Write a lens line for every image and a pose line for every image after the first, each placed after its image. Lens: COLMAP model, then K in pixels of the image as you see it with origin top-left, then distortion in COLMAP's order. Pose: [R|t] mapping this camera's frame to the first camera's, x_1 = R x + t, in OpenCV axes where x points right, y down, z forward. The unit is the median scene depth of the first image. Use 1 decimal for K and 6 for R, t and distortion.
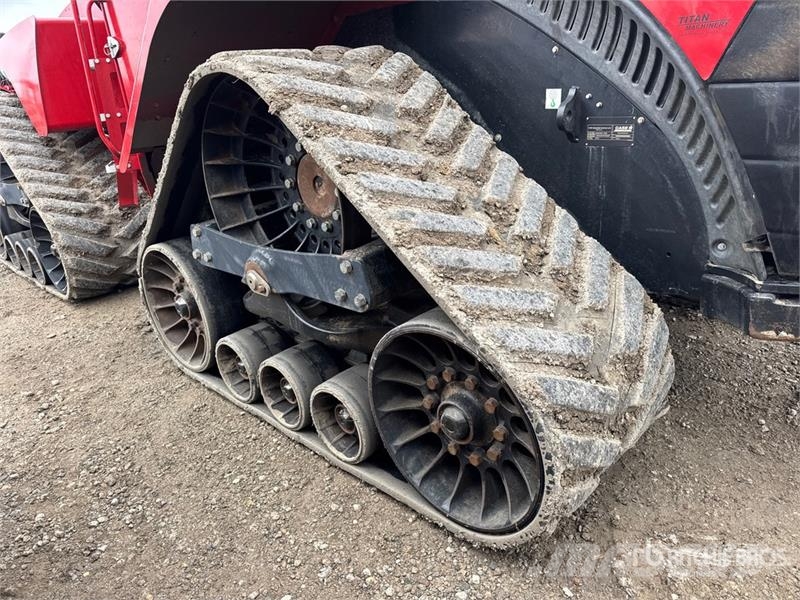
lens RADIAL K [[566.2, 0, 400.0], [0, 566.2, 321.2], [0, 0, 1]] dist [0.055683, -0.076060]
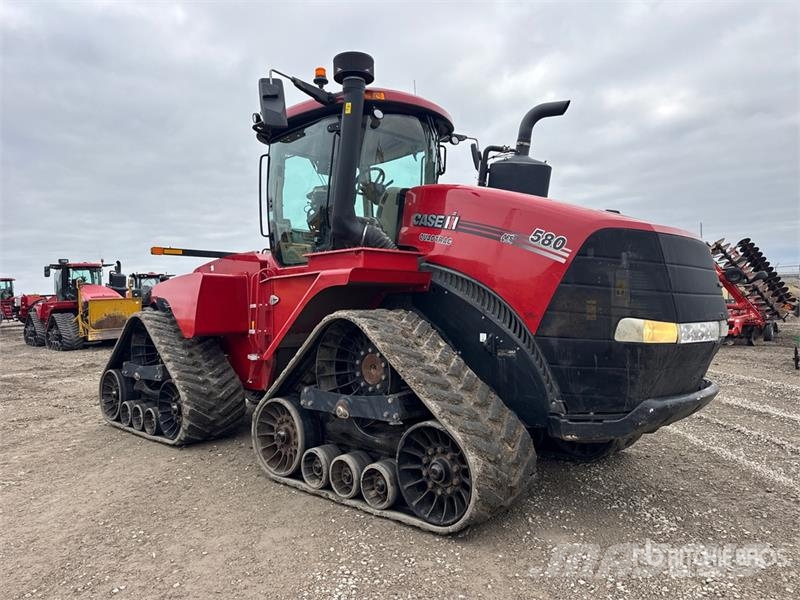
lens RADIAL K [[567.6, 0, 408.4], [0, 567.6, 302.4], [0, 0, 1]] dist [0.037680, -0.034713]
pose [[0.997926, 0.060427, 0.022167, -0.088516], [-0.046784, 0.917507, -0.394959, 0.398045], [-0.044205, 0.393103, 0.918431, -1.142584]]
